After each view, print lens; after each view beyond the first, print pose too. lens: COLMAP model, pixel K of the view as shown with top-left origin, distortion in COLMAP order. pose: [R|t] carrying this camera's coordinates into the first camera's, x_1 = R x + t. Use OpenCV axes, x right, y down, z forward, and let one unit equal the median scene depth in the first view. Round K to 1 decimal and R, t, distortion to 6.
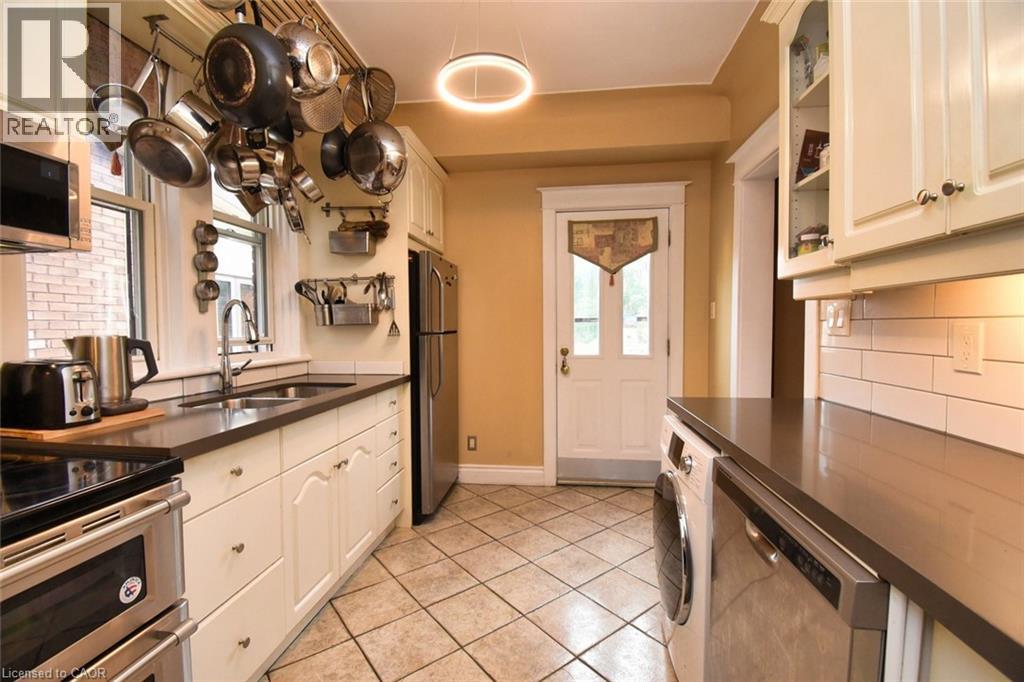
lens RADIAL K [[454.2, 0, 508.8], [0, 454.2, 340.6], [0, 0, 1]] dist [0.020755, -0.025049]
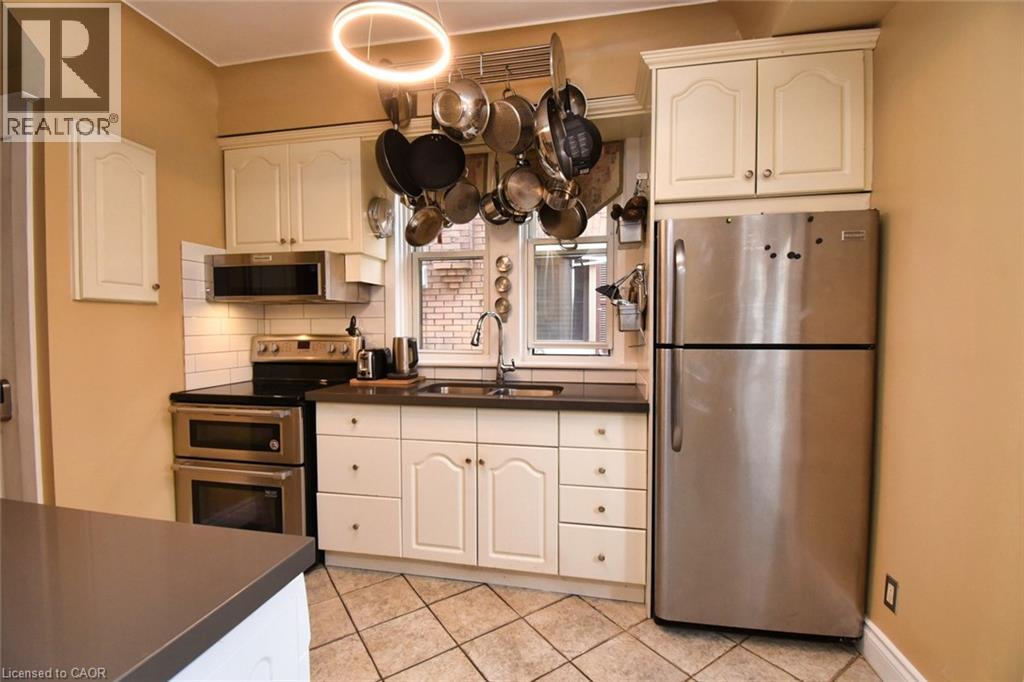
lens RADIAL K [[454.2, 0, 508.8], [0, 454.2, 340.6], [0, 0, 1]] dist [0.020755, -0.025049]
pose [[-0.075378, 0.034631, -0.996554, 0.754030], [-0.029460, 0.998883, 0.036940, -0.062975], [0.996720, 0.032143, -0.074273, 1.251779]]
